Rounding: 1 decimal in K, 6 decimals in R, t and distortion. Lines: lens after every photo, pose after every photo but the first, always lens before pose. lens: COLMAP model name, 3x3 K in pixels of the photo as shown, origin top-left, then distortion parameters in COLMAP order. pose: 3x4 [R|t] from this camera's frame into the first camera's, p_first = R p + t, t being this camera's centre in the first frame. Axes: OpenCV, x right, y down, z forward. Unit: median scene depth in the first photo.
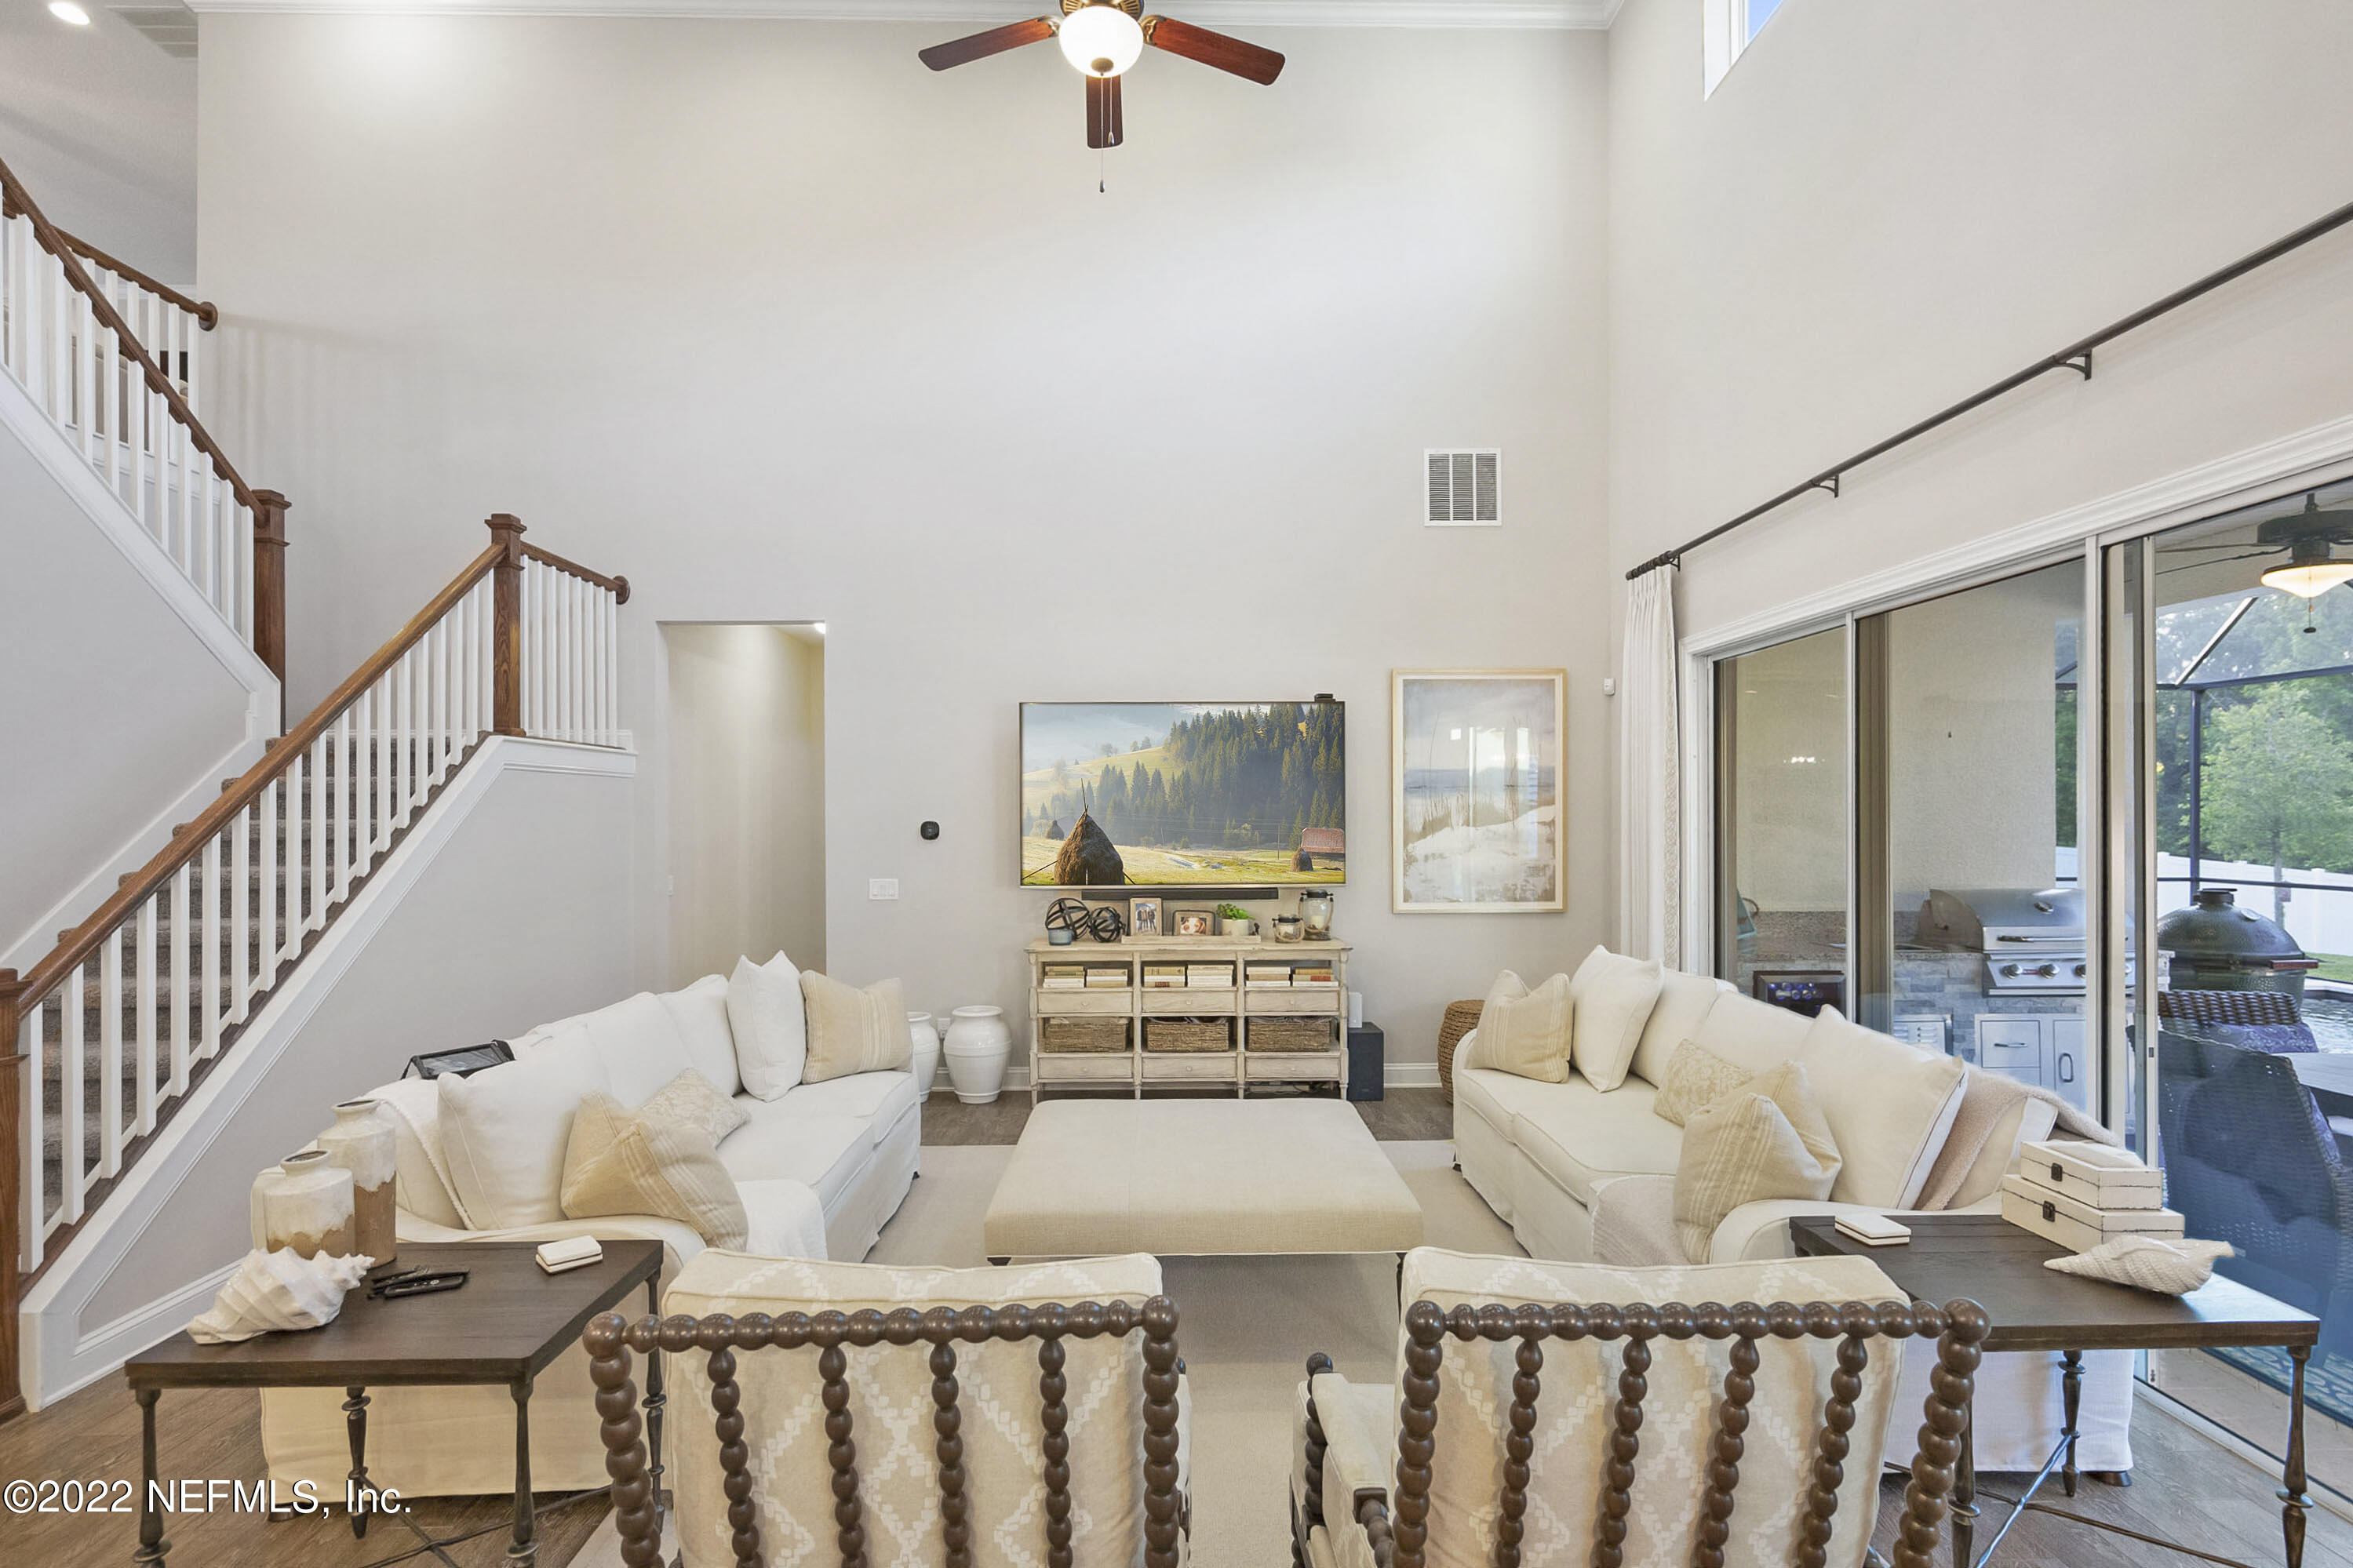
lens RADIAL K [[1104.1, 0, 1186.3], [0, 1104.1, 817.7], [0, 0, 1]] dist [0.001477, 0.000112]
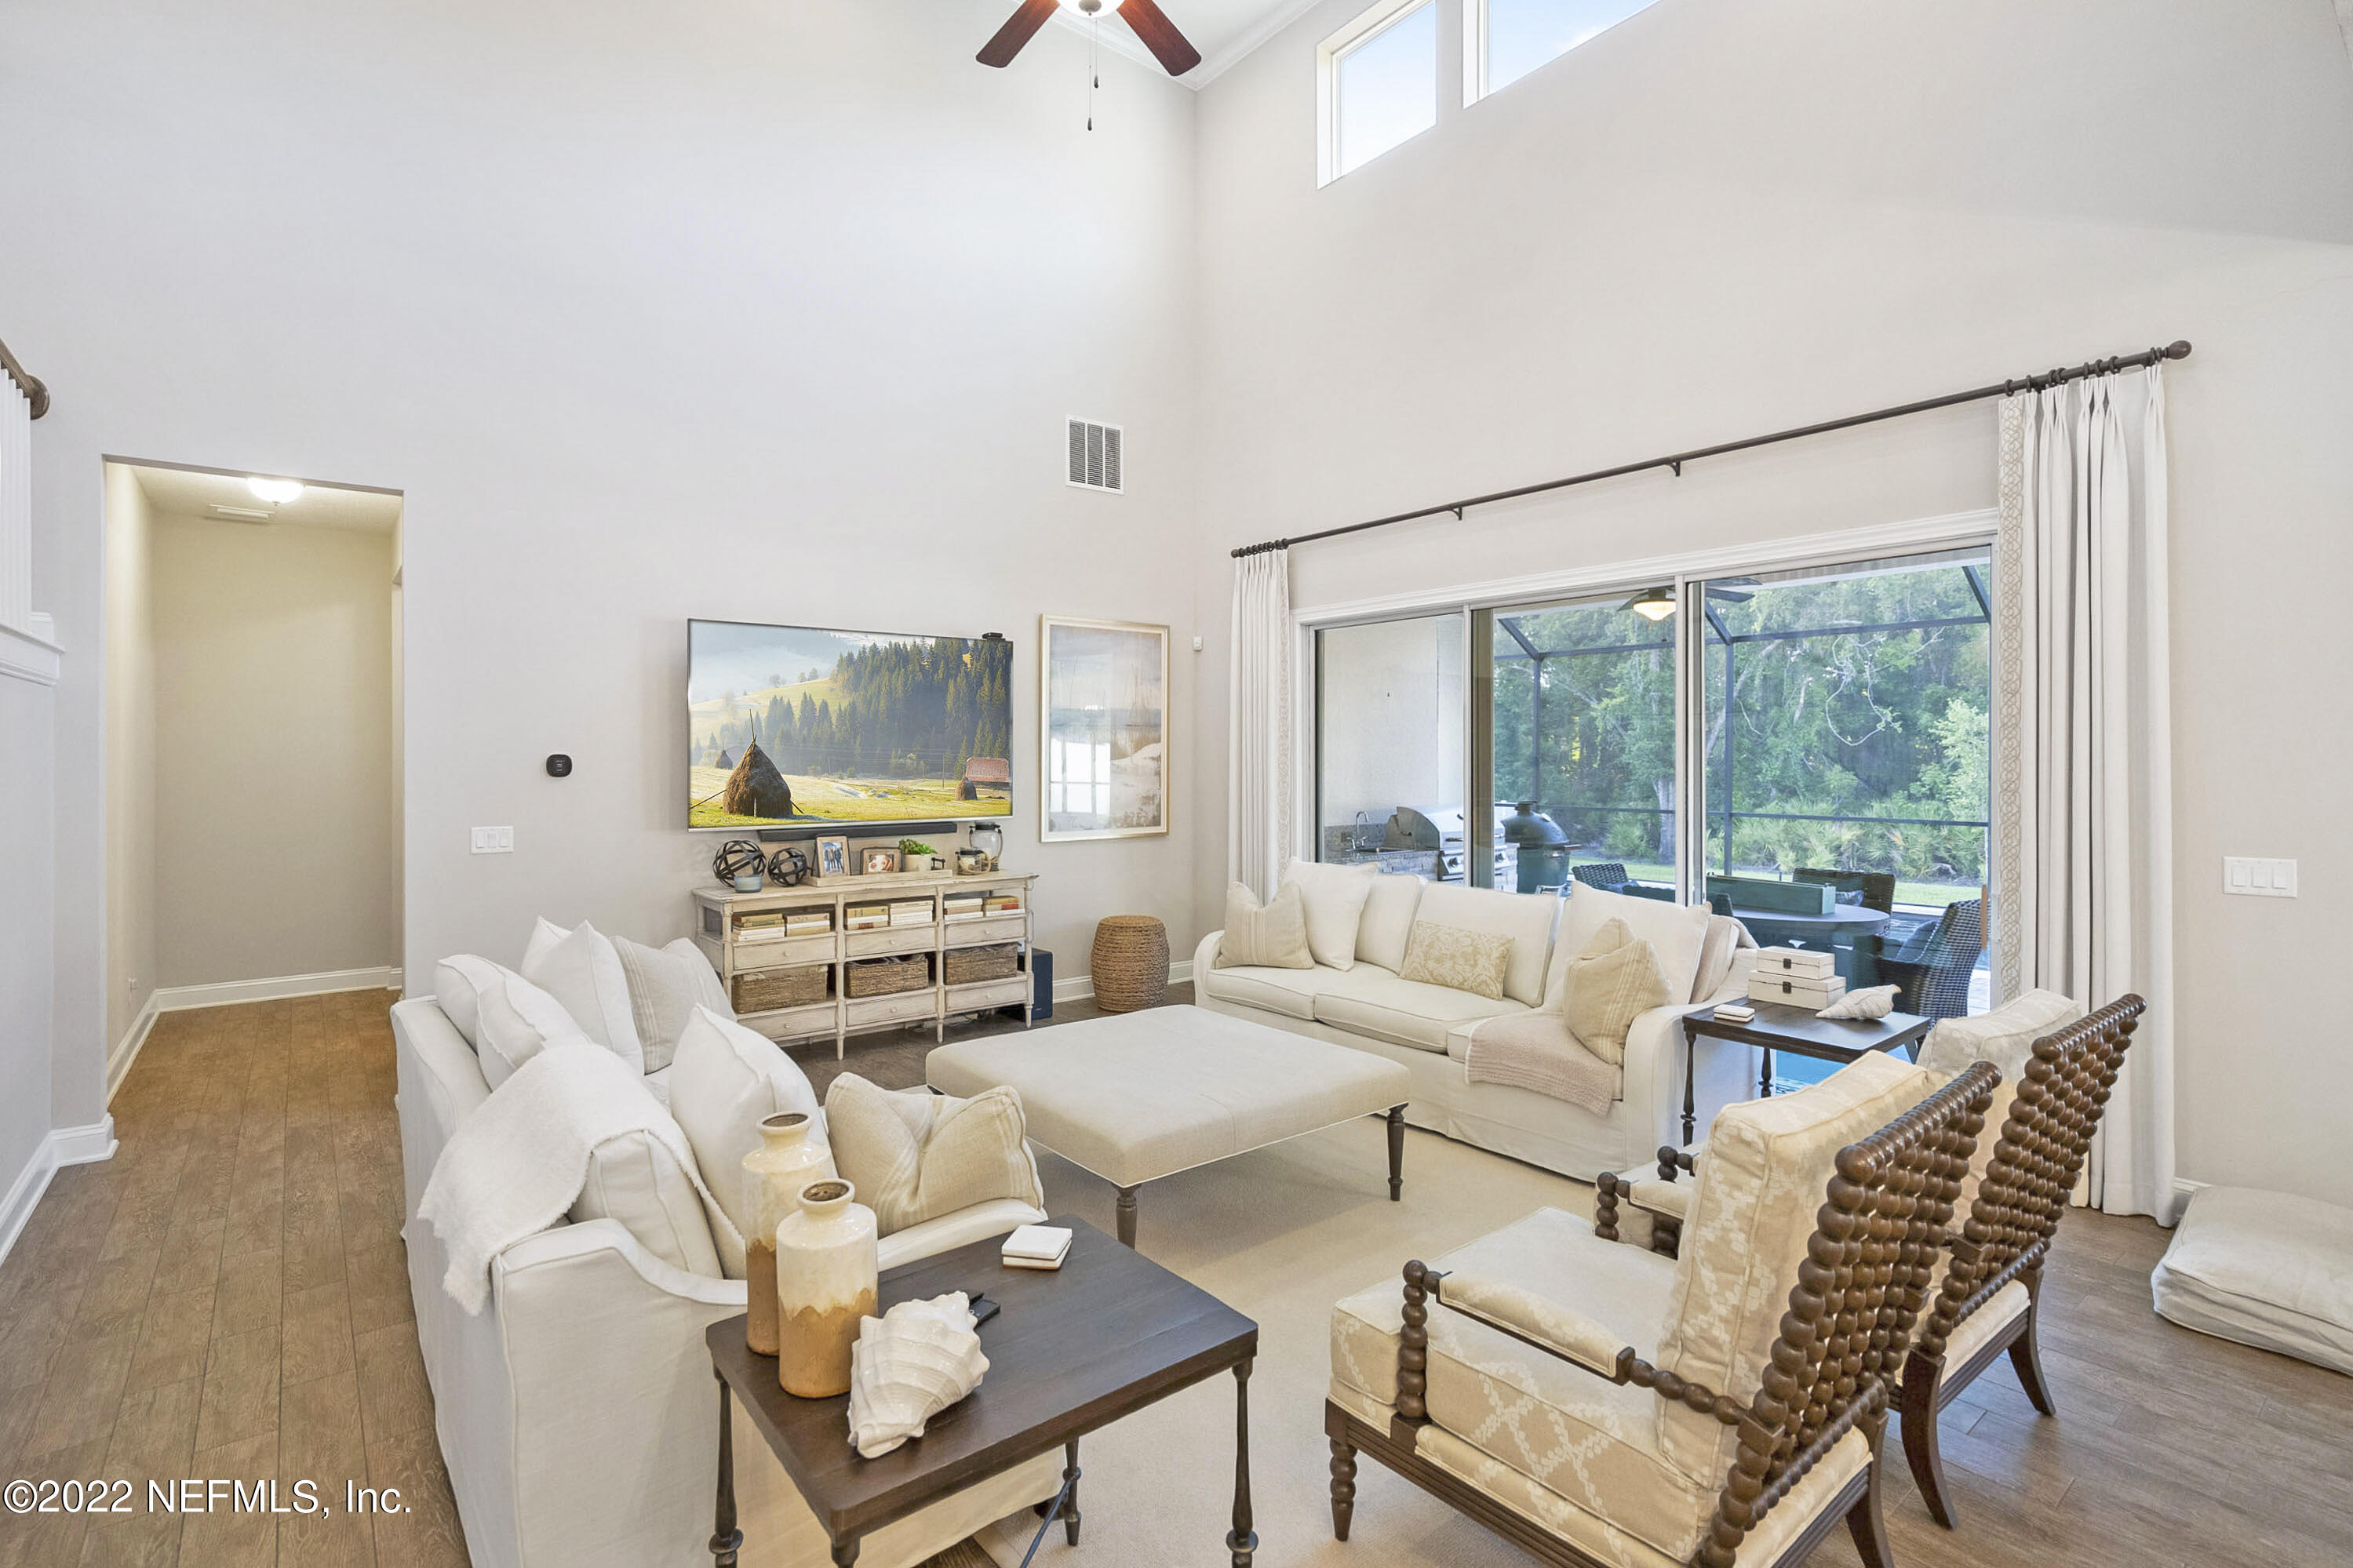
lens RADIAL K [[1087.6, 0, 1133.1], [0, 1087.6, 755.8], [0, 0, 1]] dist [-0.002307, -0.000096]
pose [[0.807359, 0.004111, 0.590047, -0.382223], [-0.002769, 0.999991, -0.003177, 0.006180], [-0.590054, 0.000931, 0.807363, 0.102164]]
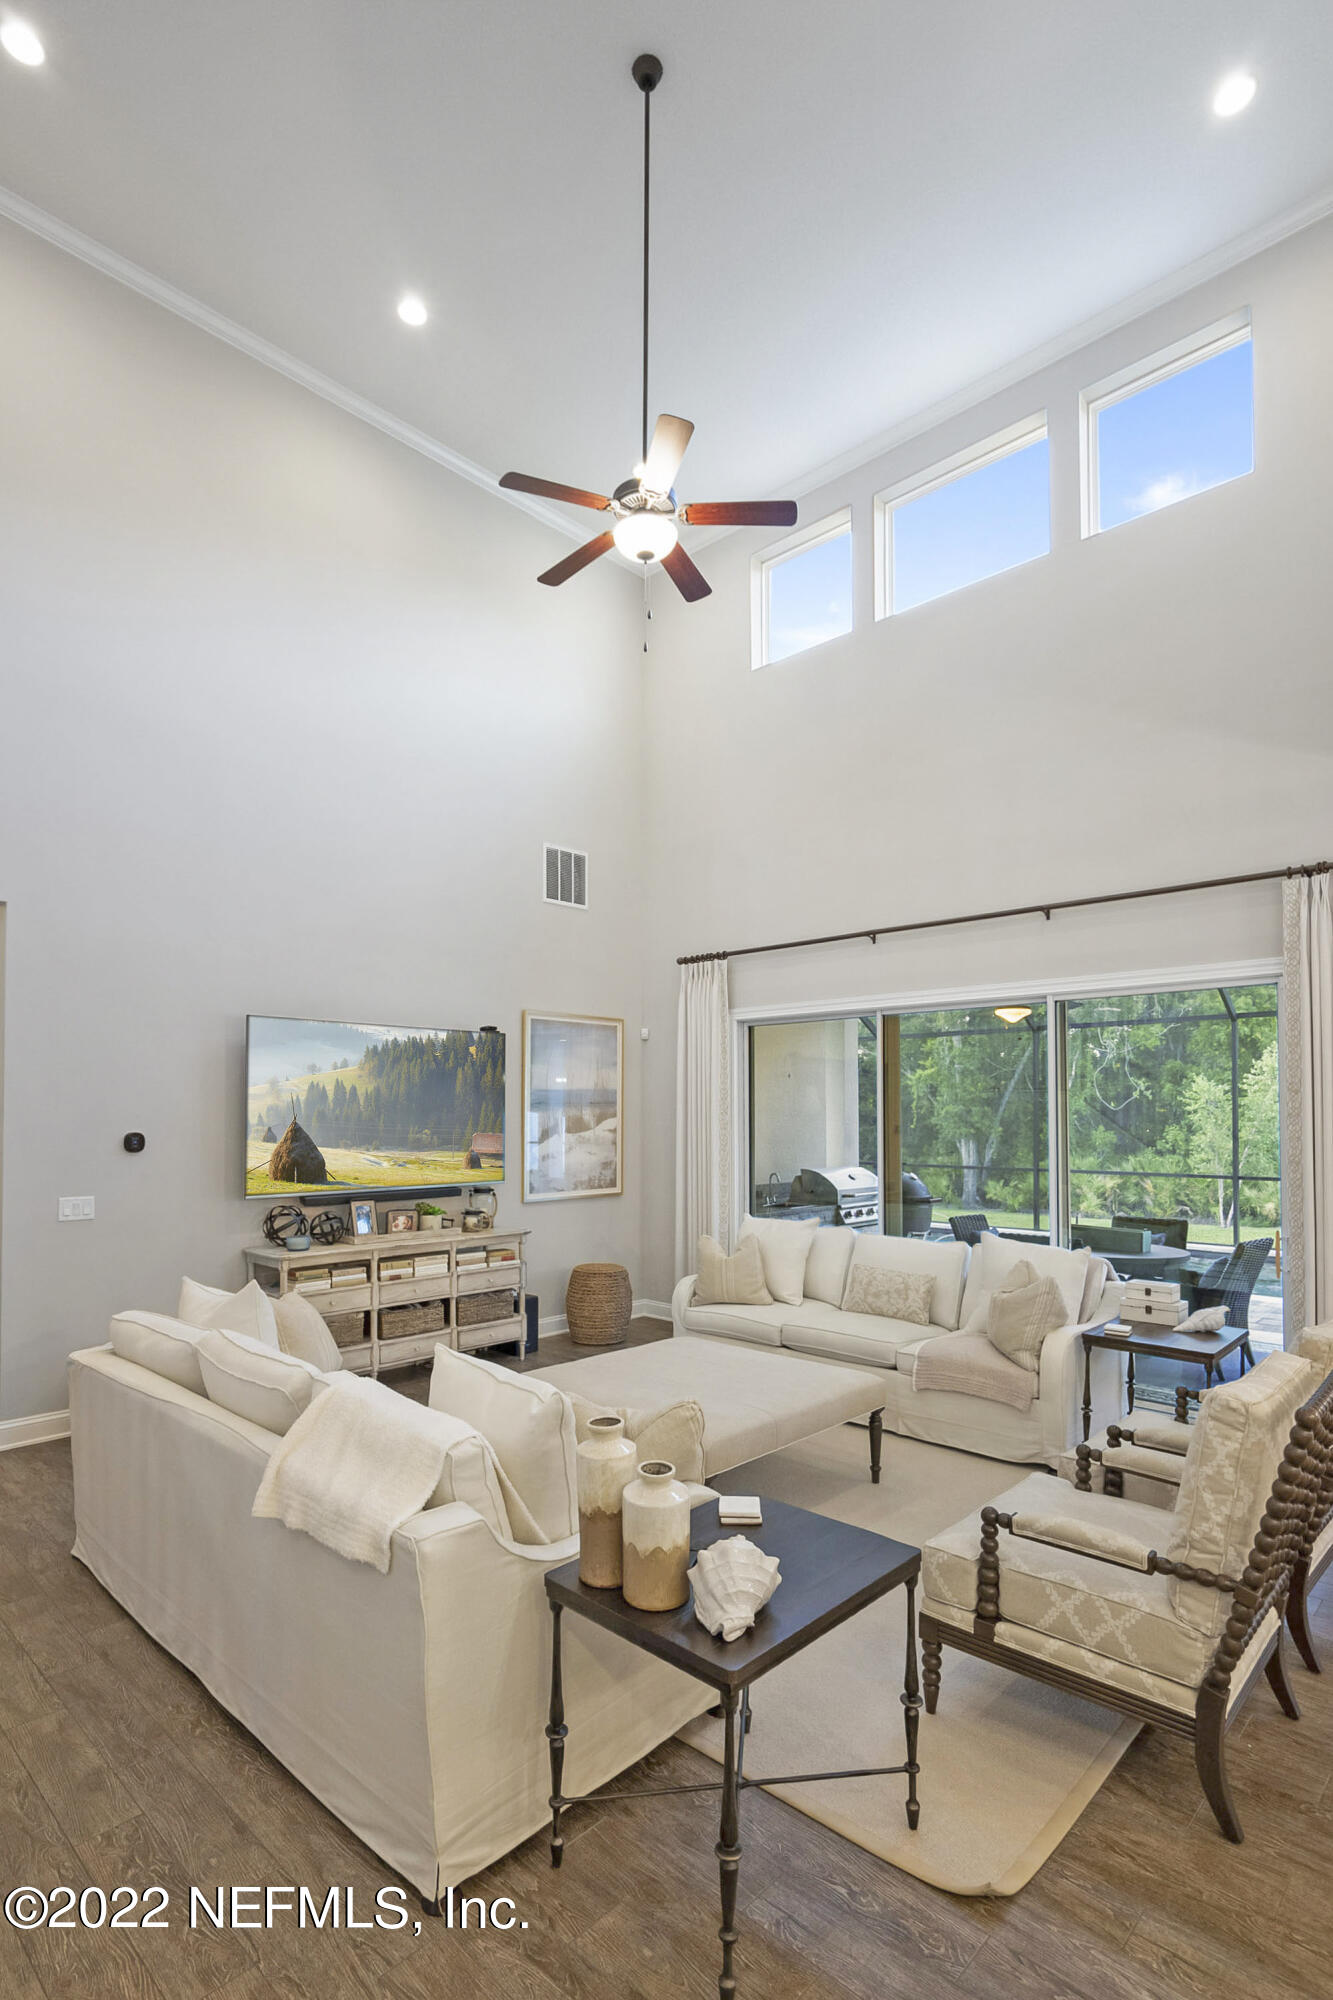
lens RADIAL K [[977.4, 0, 626.6], [0, 977.4, 1088.0], [0, 0, 1]] dist [-0.001250, -0.000118]
pose [[0.720569, 0.023548, 0.692983, -0.532333], [-0.003239, 0.999527, -0.030596, -0.011157], [-0.693376, 0.019802, 0.720304, 0.117128]]
